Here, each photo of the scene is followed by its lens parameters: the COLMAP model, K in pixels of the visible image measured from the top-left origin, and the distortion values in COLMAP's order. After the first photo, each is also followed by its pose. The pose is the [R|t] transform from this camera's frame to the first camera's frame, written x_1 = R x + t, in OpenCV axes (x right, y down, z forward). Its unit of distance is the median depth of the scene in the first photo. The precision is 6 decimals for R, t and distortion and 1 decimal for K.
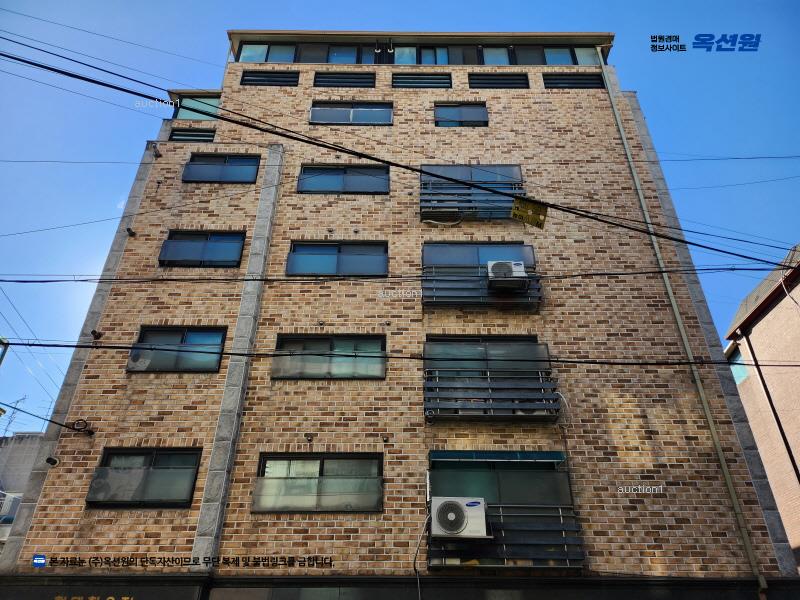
lens RADIAL K [[569.8, 0, 400.6], [0, 569.8, 300.5], [0, 0, 1]] dist [0.064419, -0.062593]
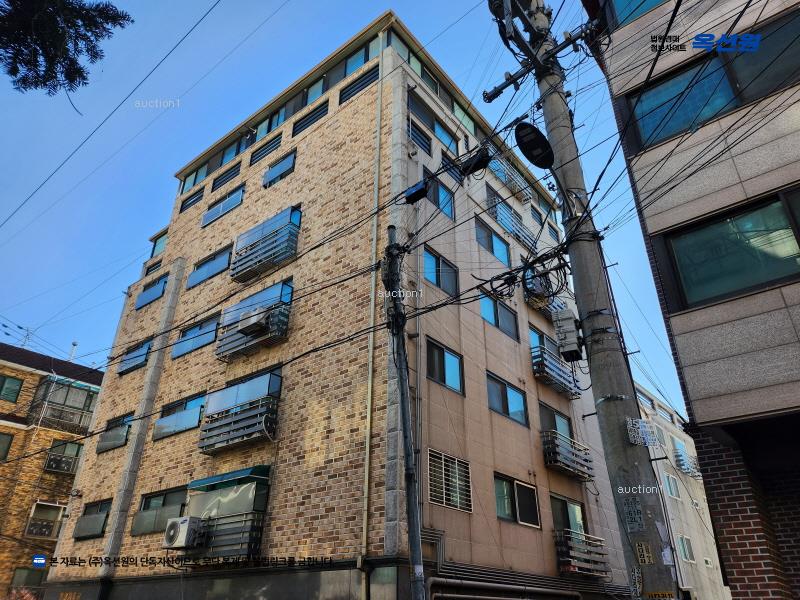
lens RADIAL K [[569.8, 0, 403.5], [0, 569.8, 294.9], [0, 0, 1]] dist [0.064419, -0.062593]
pose [[0.770815, -0.311833, -0.555522, 1.264682], [0.344881, 0.937435, -0.047673, 0.082077], [0.535632, -0.154842, 0.830134, 0.191372]]
